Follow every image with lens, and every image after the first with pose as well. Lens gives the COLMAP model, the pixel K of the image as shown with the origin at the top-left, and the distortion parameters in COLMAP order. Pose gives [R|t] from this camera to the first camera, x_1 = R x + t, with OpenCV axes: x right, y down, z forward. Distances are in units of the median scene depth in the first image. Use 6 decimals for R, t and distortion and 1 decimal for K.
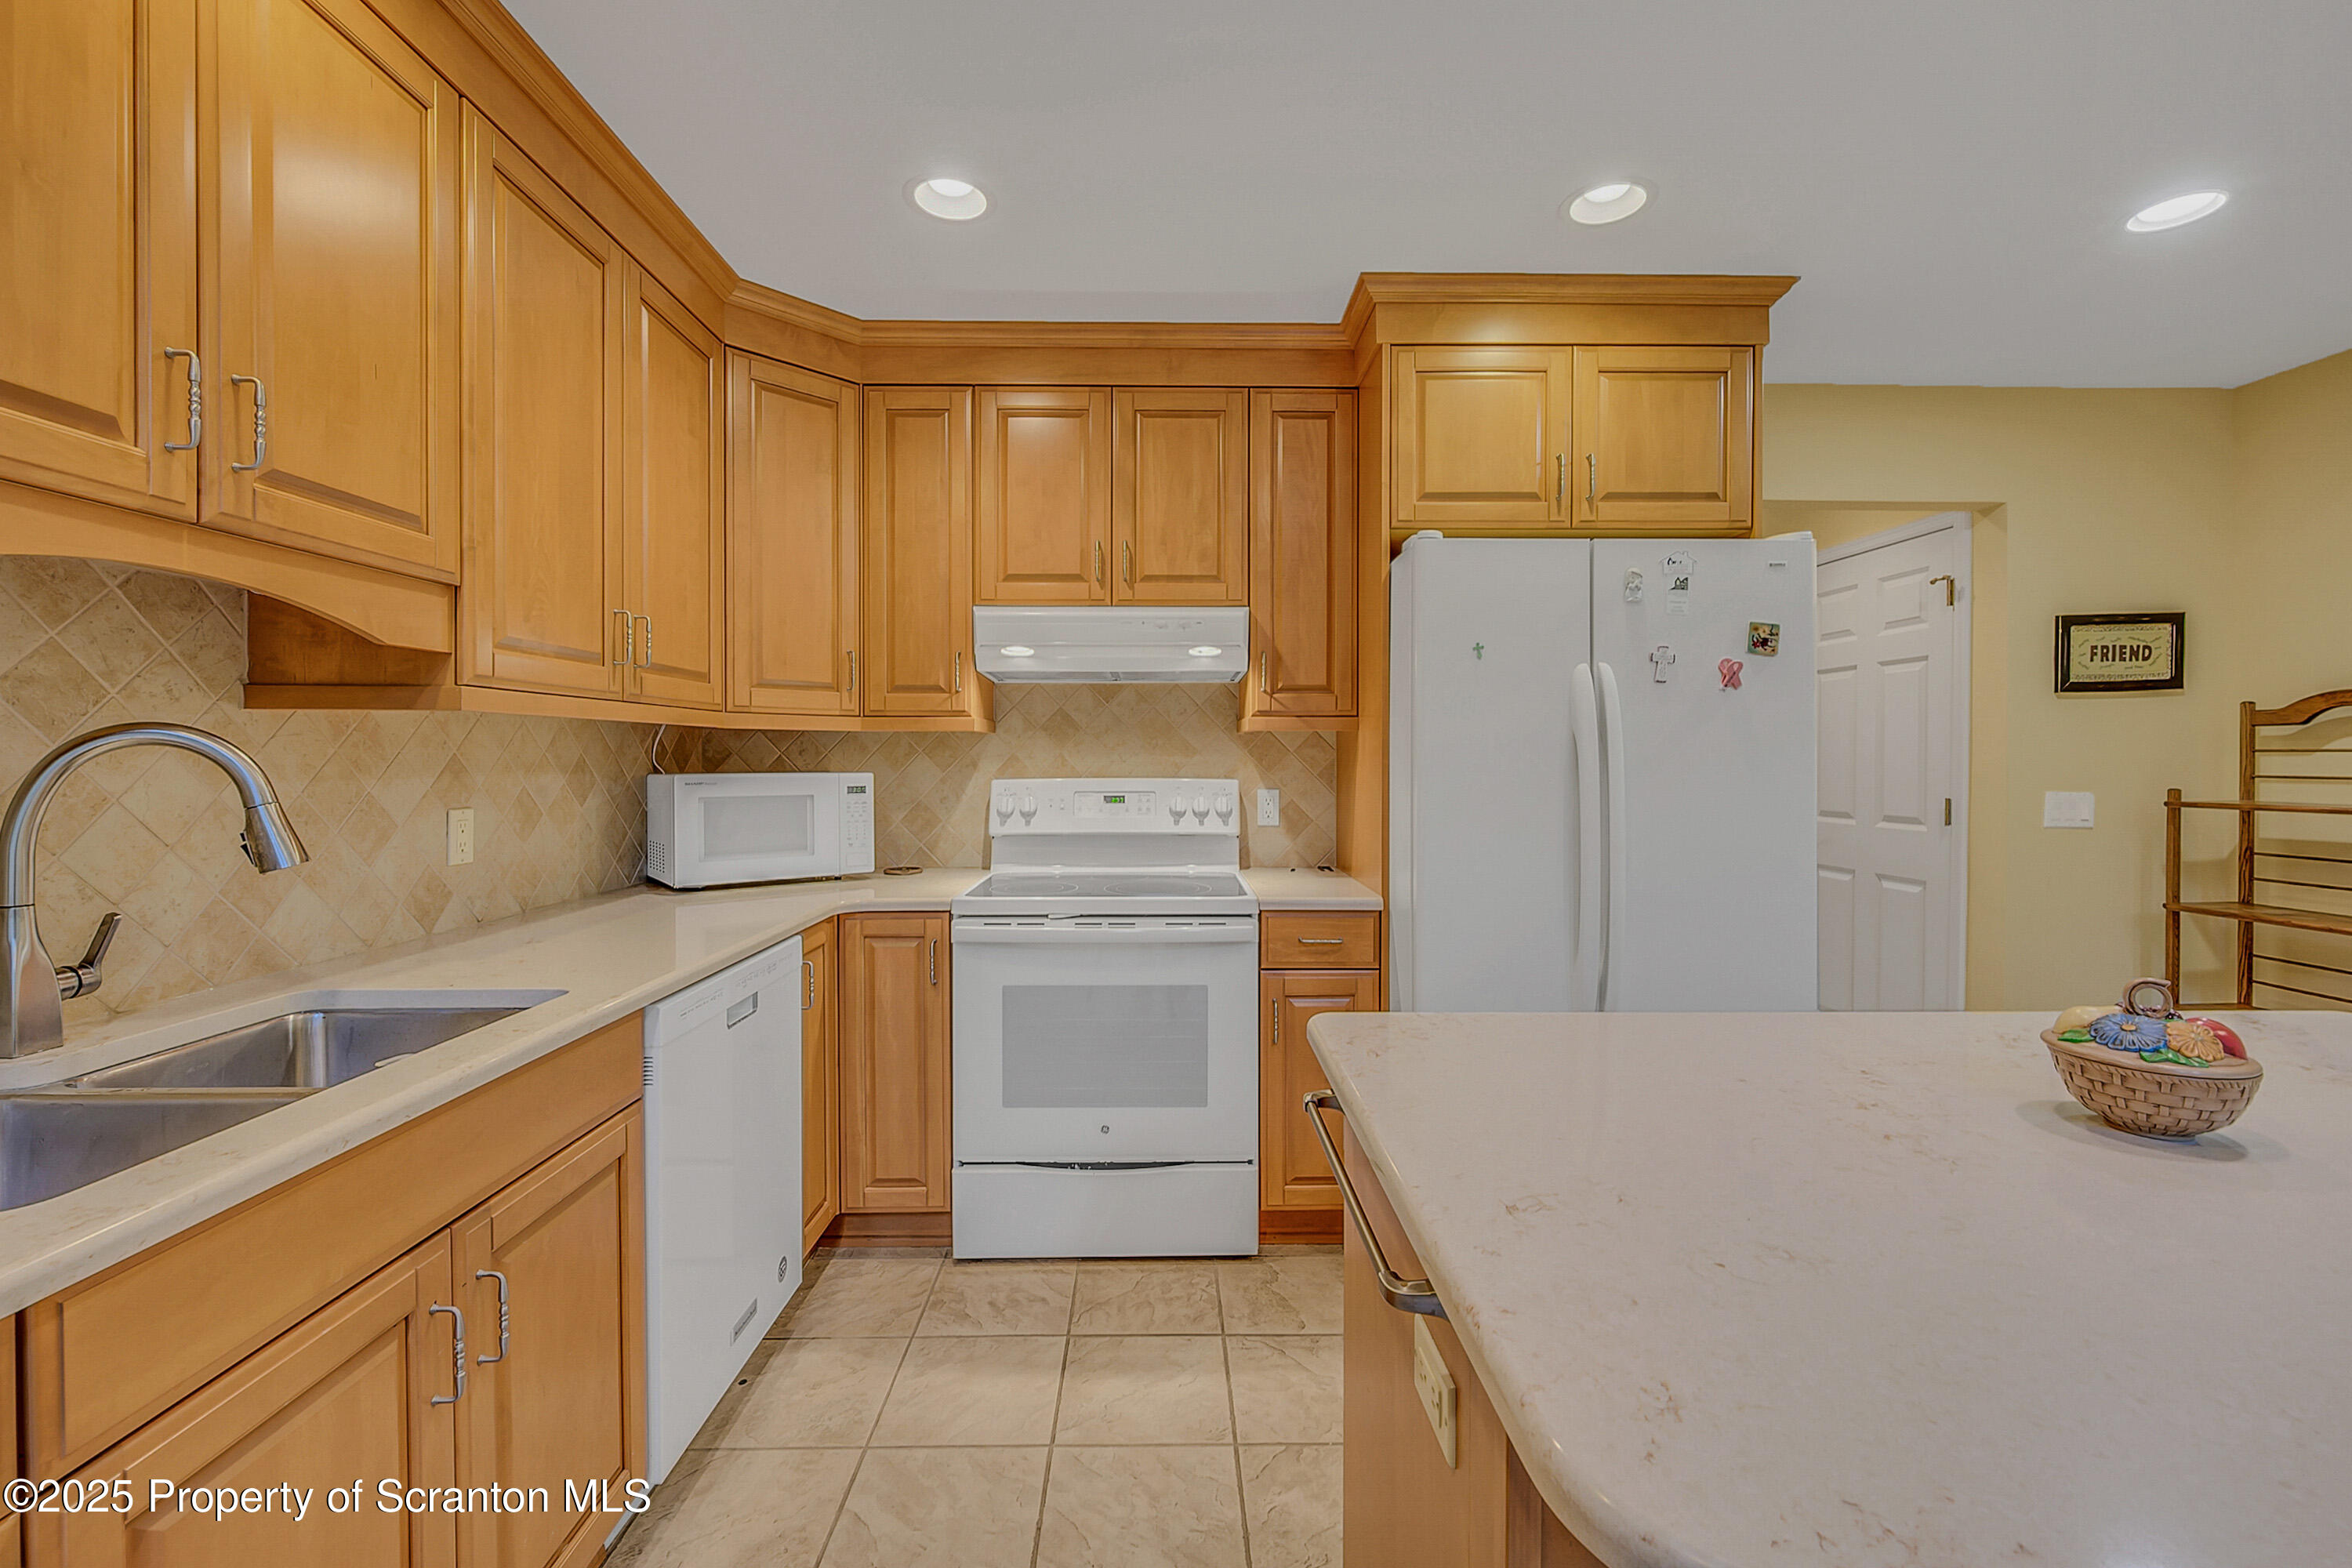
lens RADIAL K [[1008.3, 0, 1112.4], [0, 1008.3, 763.9], [0, 0, 1]] dist [0.000498, 0.000139]
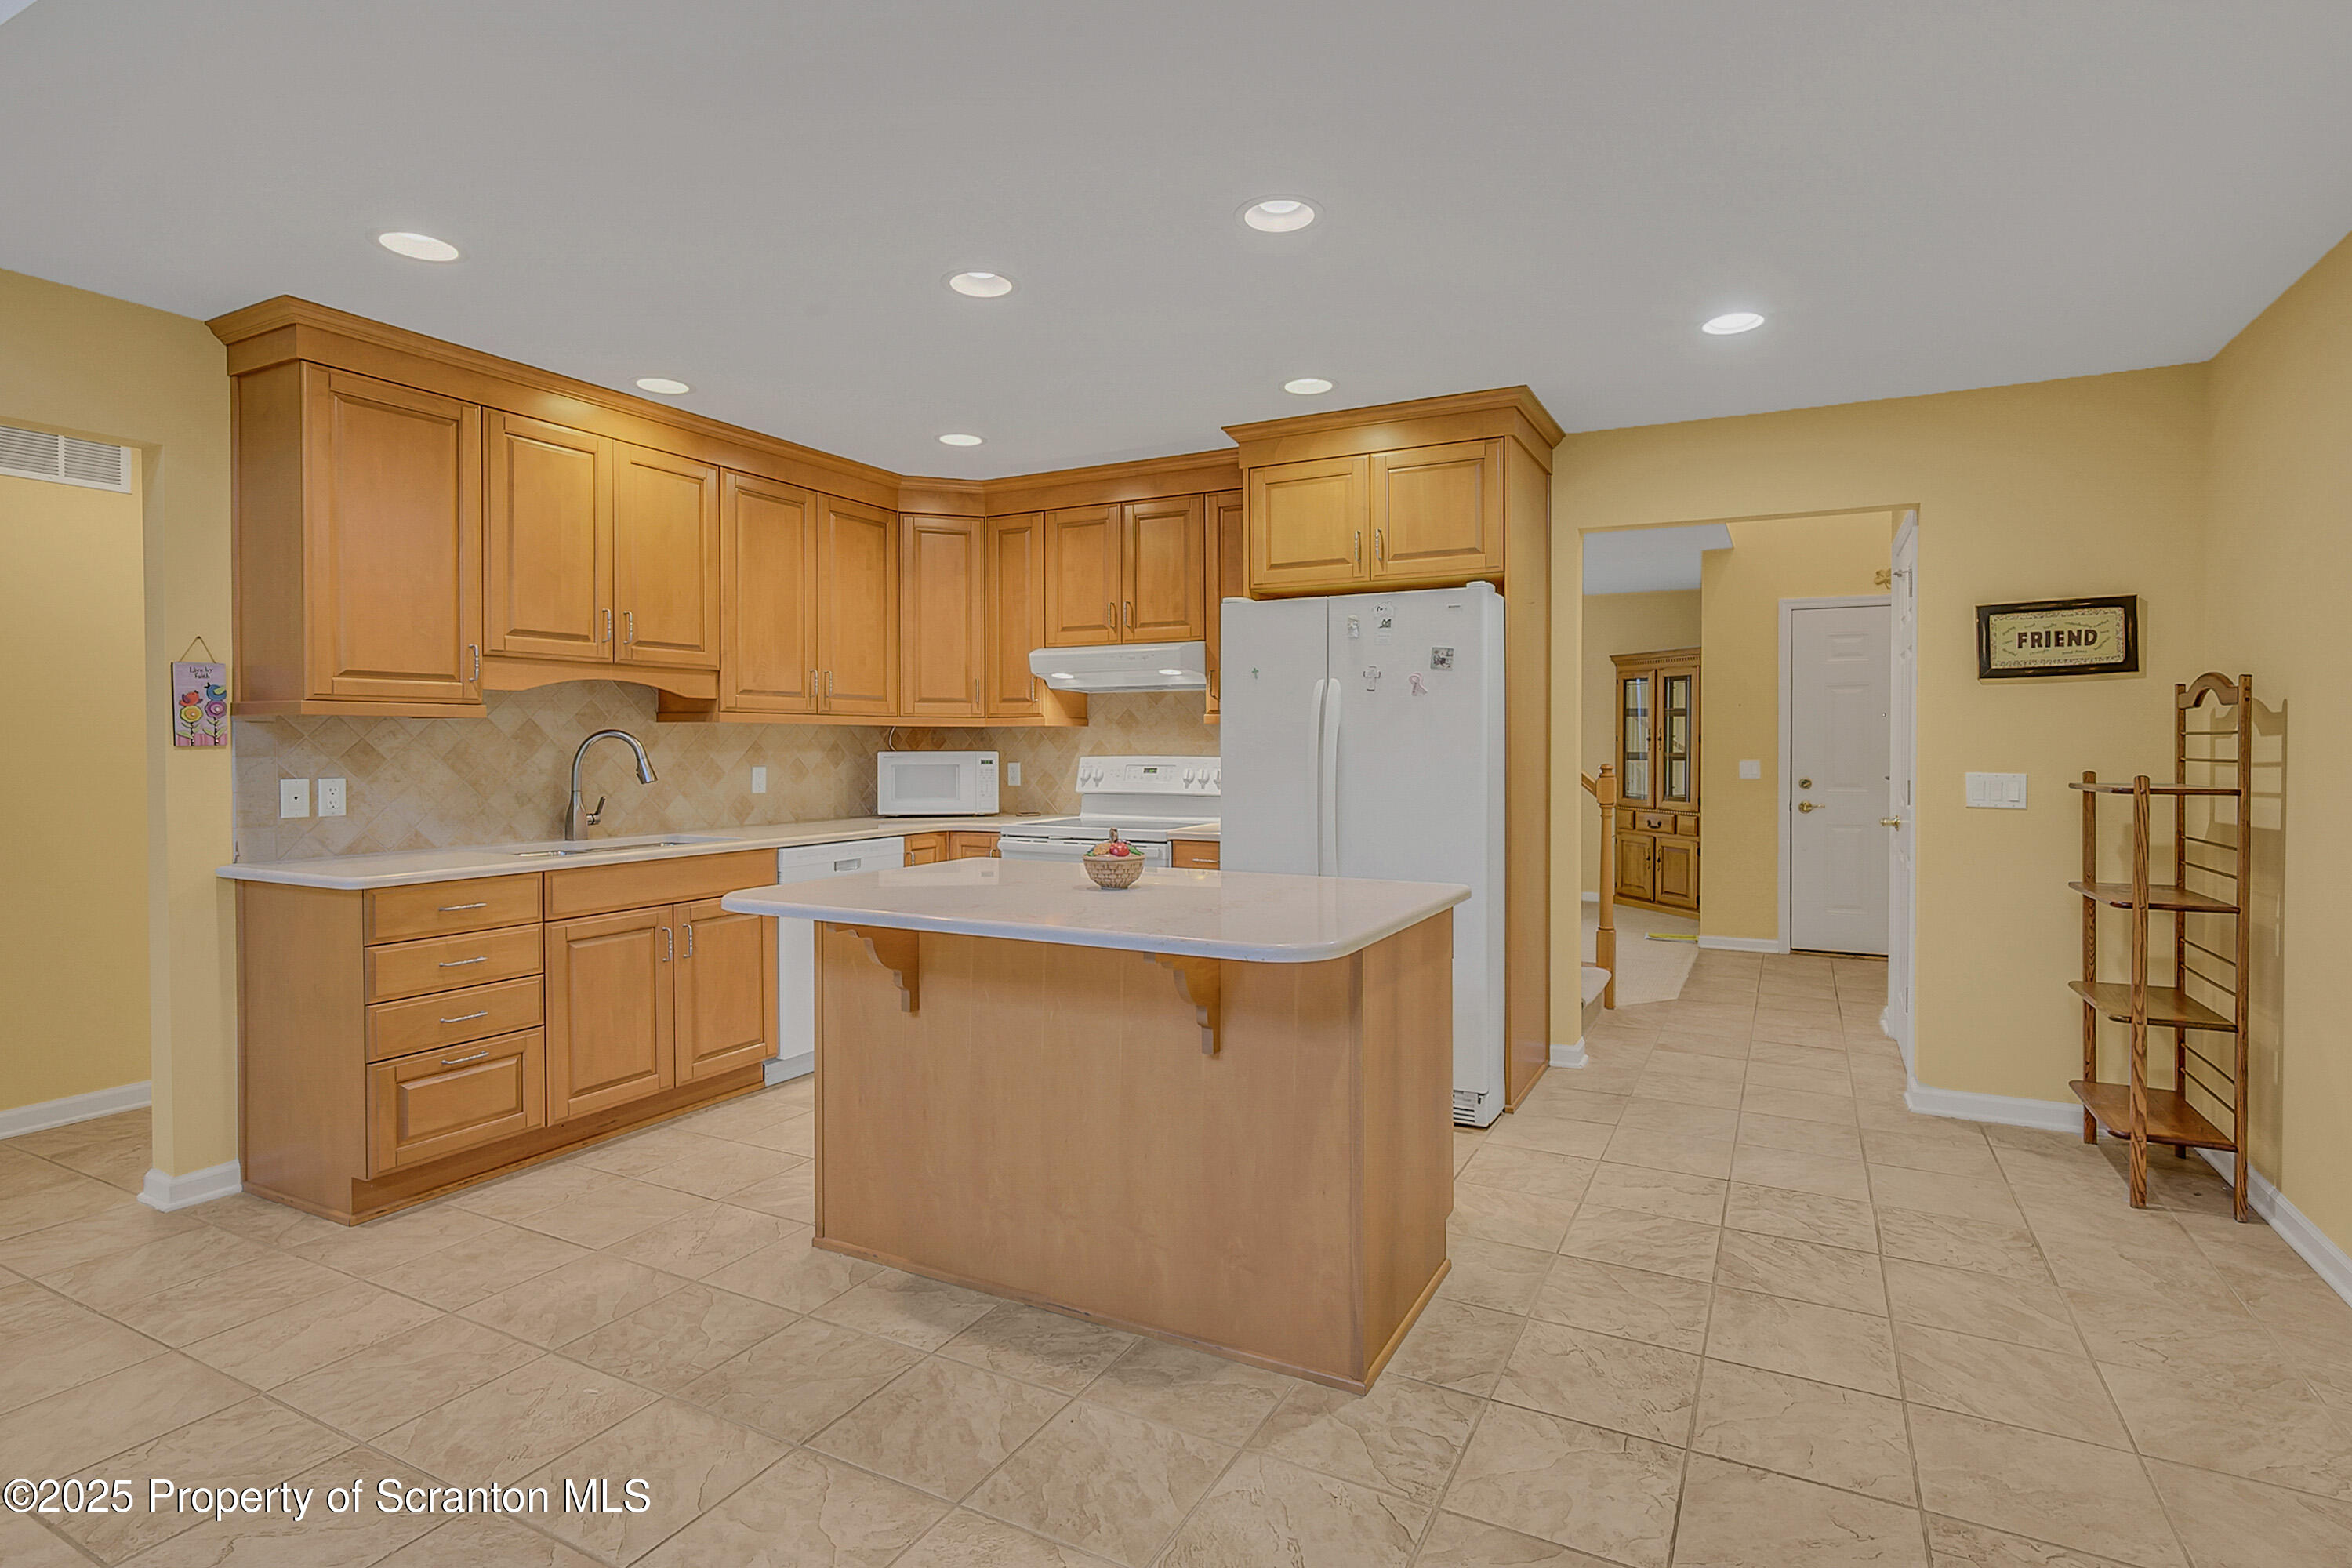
lens RADIAL K [[1108.5, 0, 1165.6], [0, 1108.5, 752.7], [0, 0, 1]] dist [0.001270, -0.000086]
pose [[0.891530, 0.002624, -0.452954, 0.842586], [-0.002570, 0.999996, 0.000736, 0.008520], [0.452954, 0.000508, 0.891534, -0.492378]]
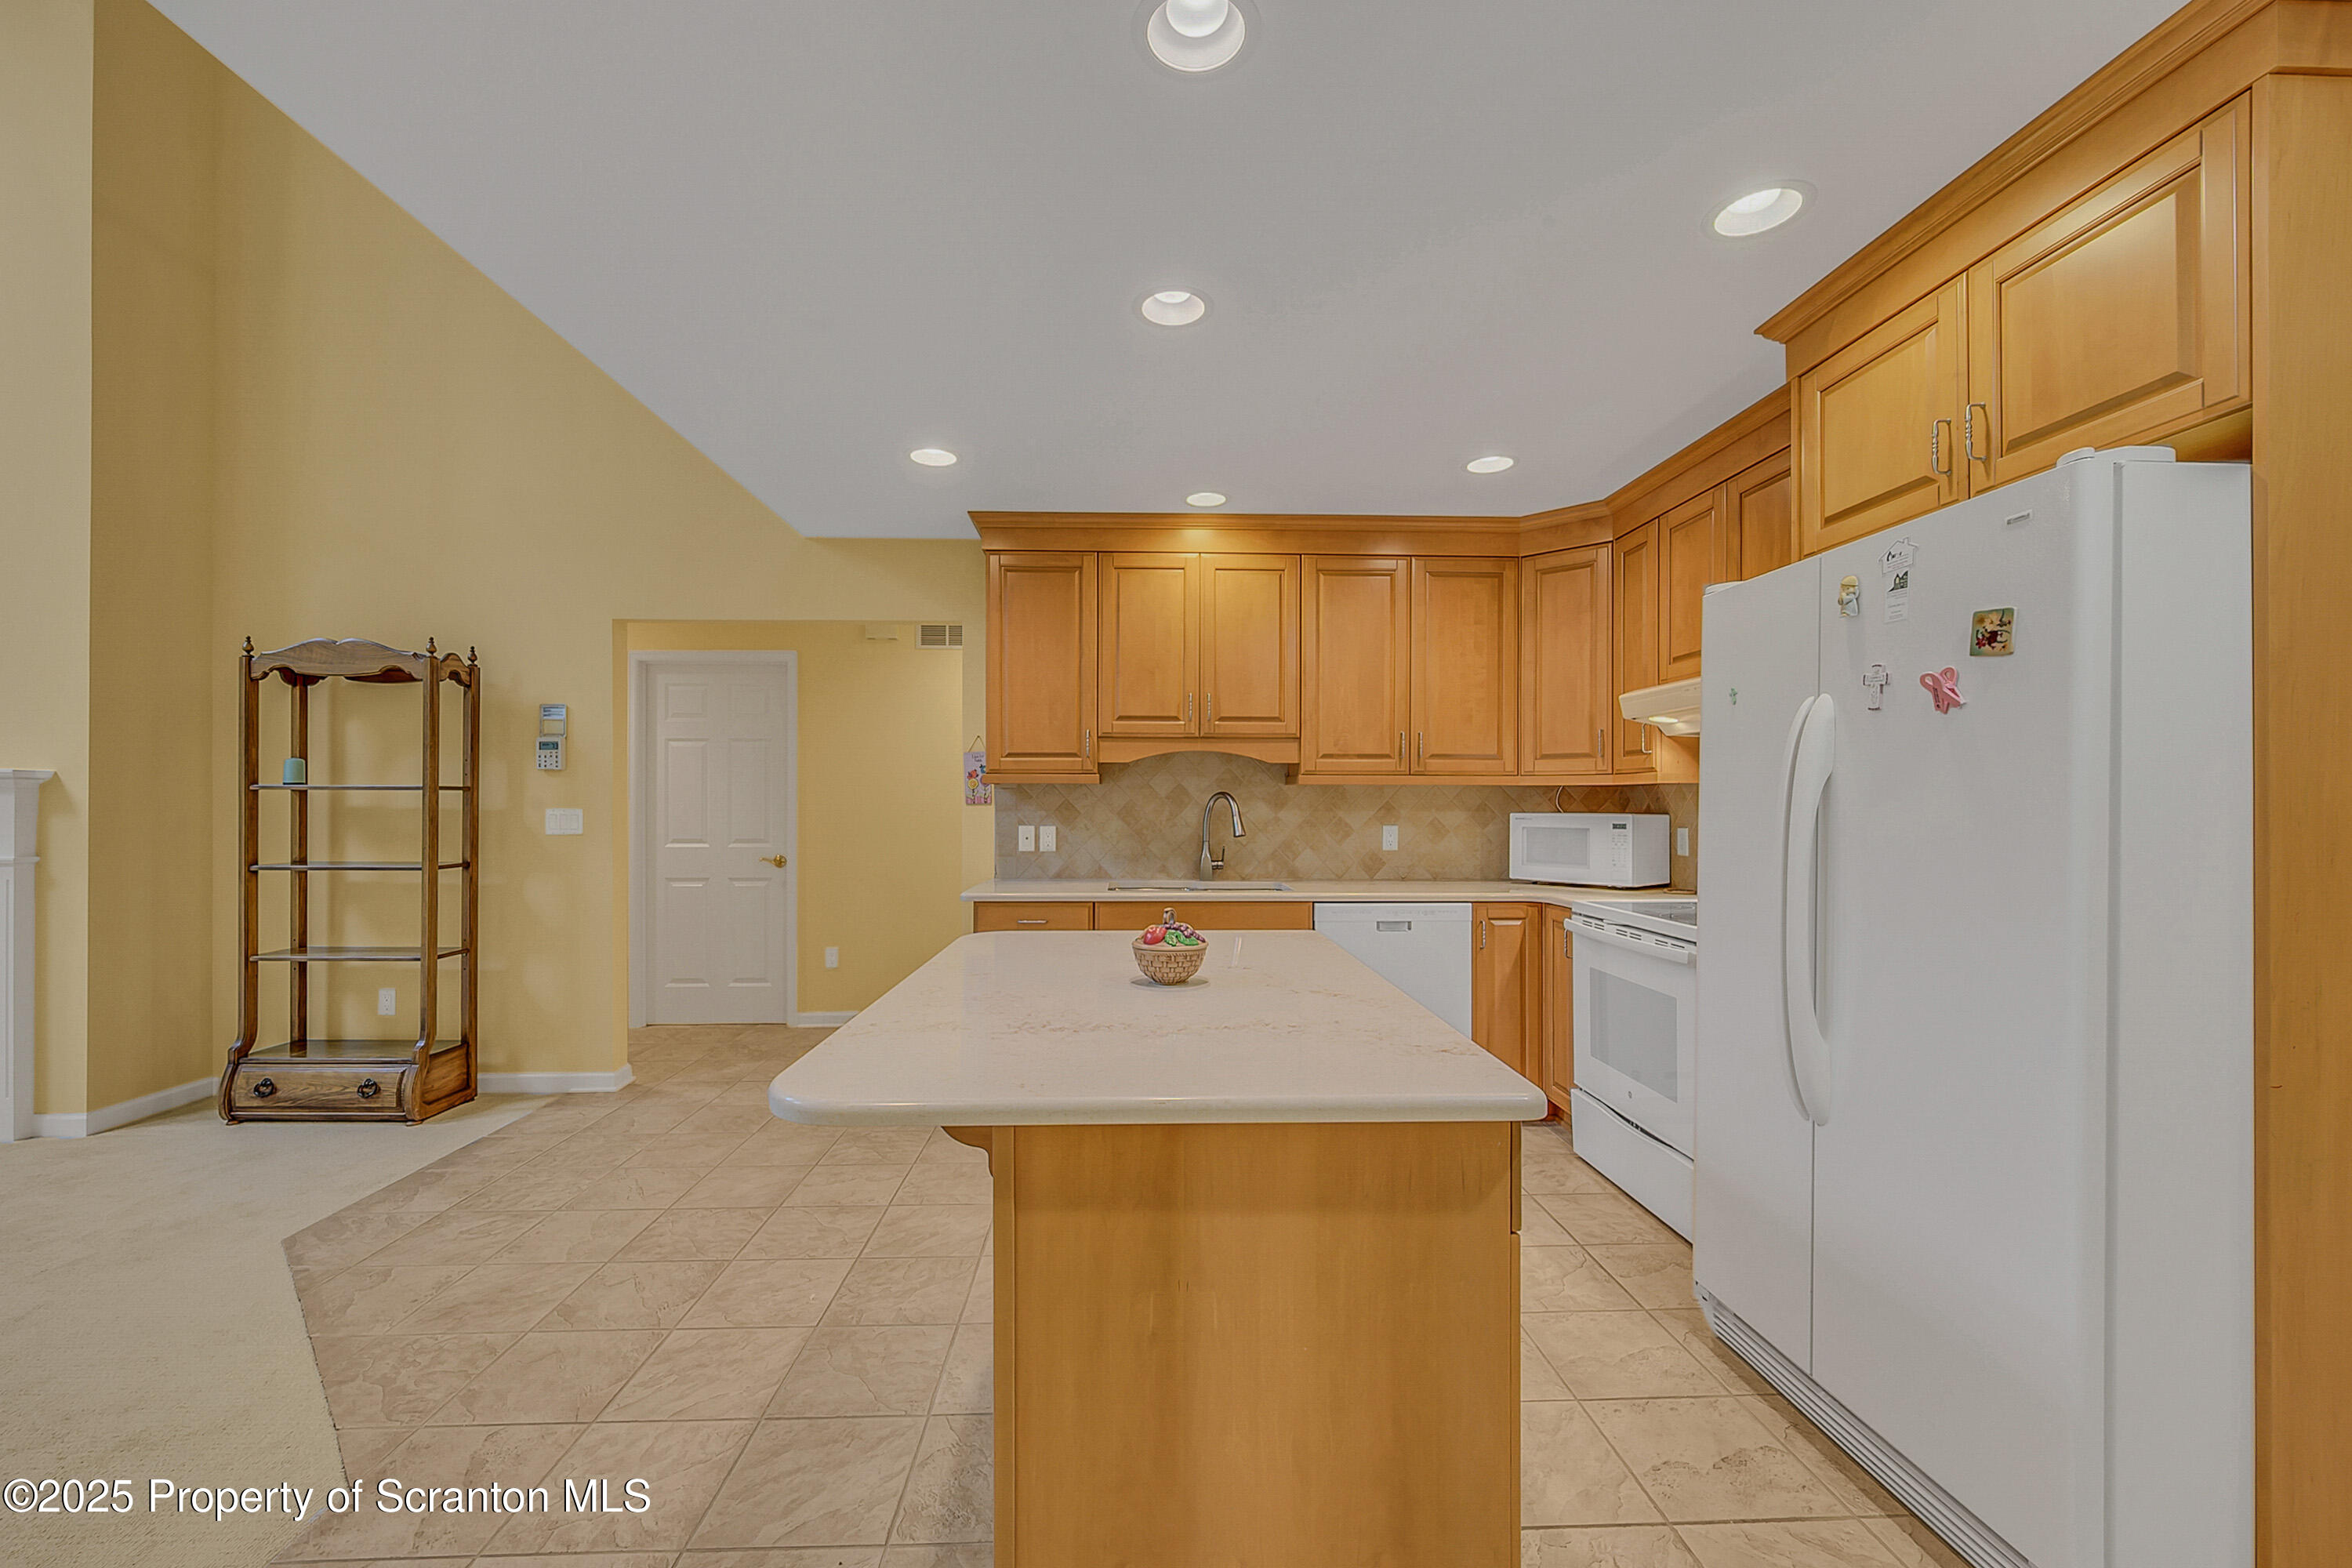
lens RADIAL K [[956.2, 0, 1227.9], [0, 956.2, 798.8], [0, 0, 1]] dist [-0.000330, -0.000371]
pose [[0.085267, -0.003993, -0.996350, 1.049165], [-0.011544, 0.999921, -0.004995, 0.000270], [0.996291, 0.011928, 0.085214, 0.348910]]
